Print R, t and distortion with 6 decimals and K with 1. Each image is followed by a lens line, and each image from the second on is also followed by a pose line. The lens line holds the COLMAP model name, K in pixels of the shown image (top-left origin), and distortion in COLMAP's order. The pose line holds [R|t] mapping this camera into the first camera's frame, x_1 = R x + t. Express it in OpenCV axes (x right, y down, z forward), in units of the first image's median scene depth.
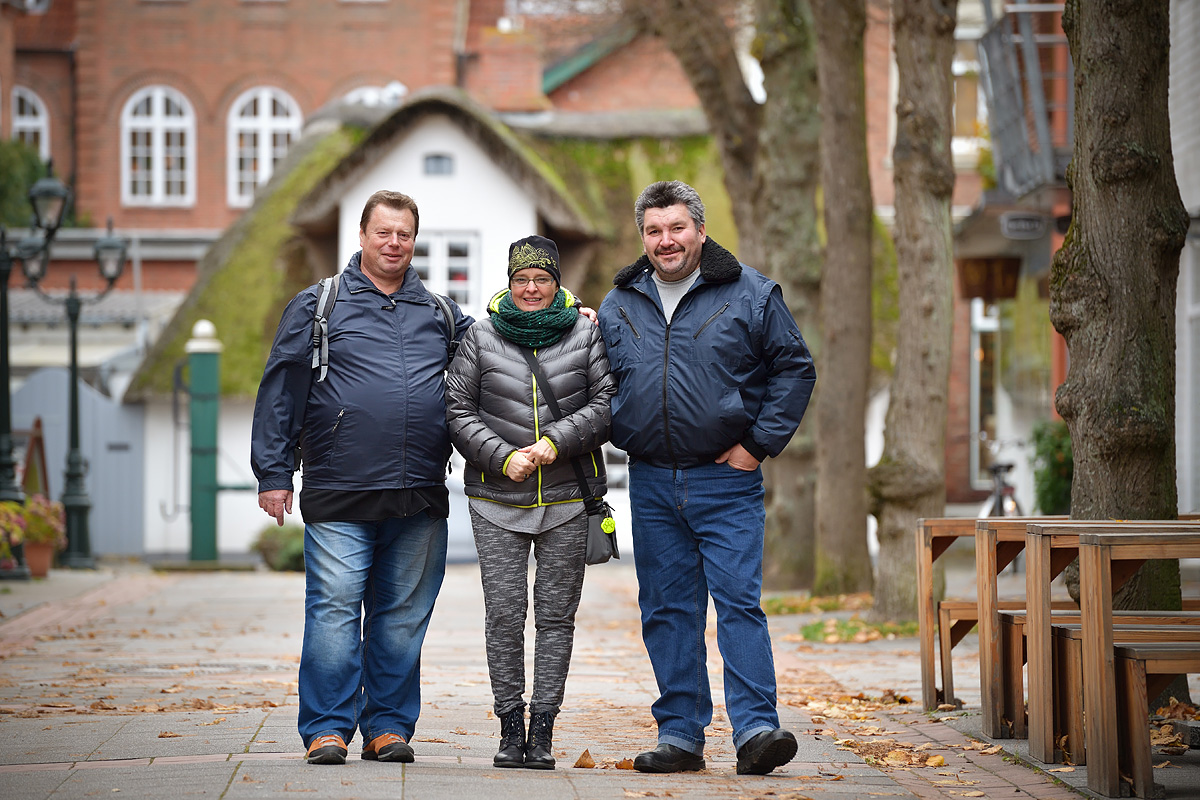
lens RADIAL K [[6856.9, 0, 600.0], [0, 6856.9, 400.0], [0, 0, 1]] dist [0.611391, 4.464062]
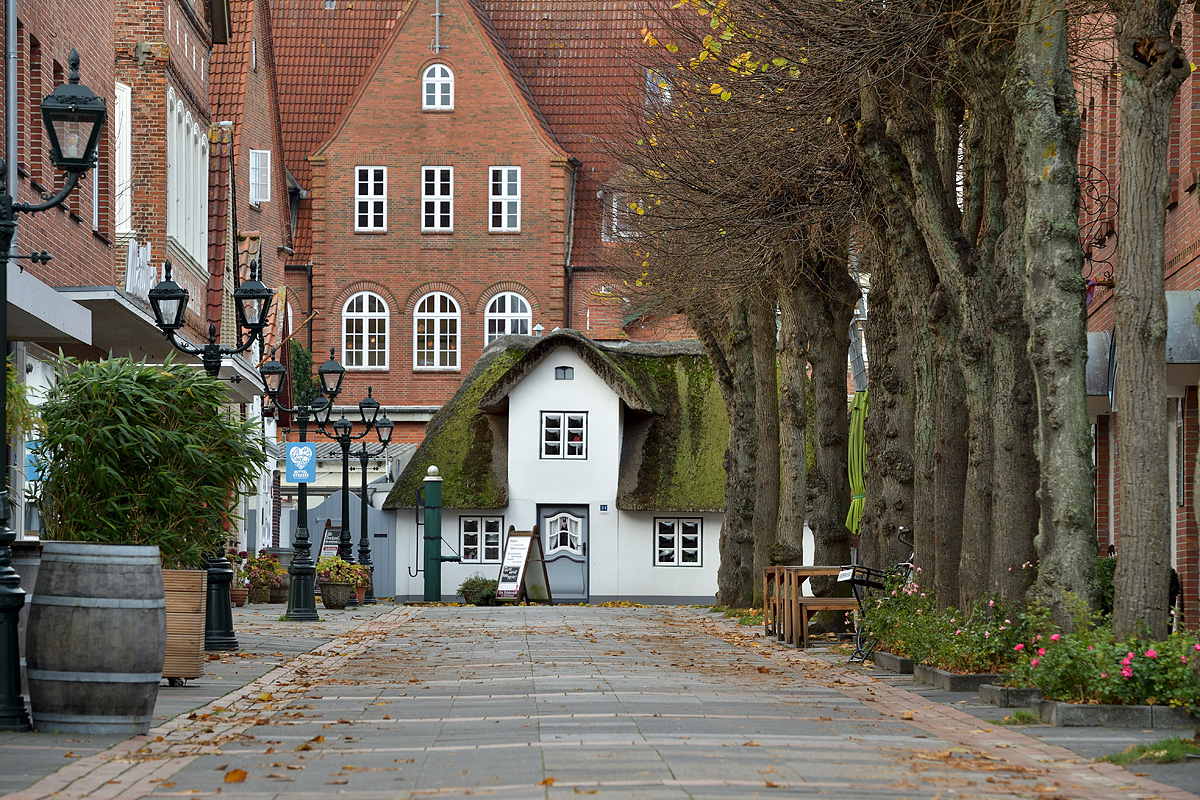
lens RADIAL K [[6074.3, 0, 600.0], [0, 6074.3, 400.0], [0, 0, 1]] dist [2.193920, 0.135646]
pose [[0.999923, 0.001417, -0.012297, 0.004481], [-0.001595, 0.999894, -0.014453, -0.005175], [0.012275, 0.014471, 0.999820, -0.539112]]
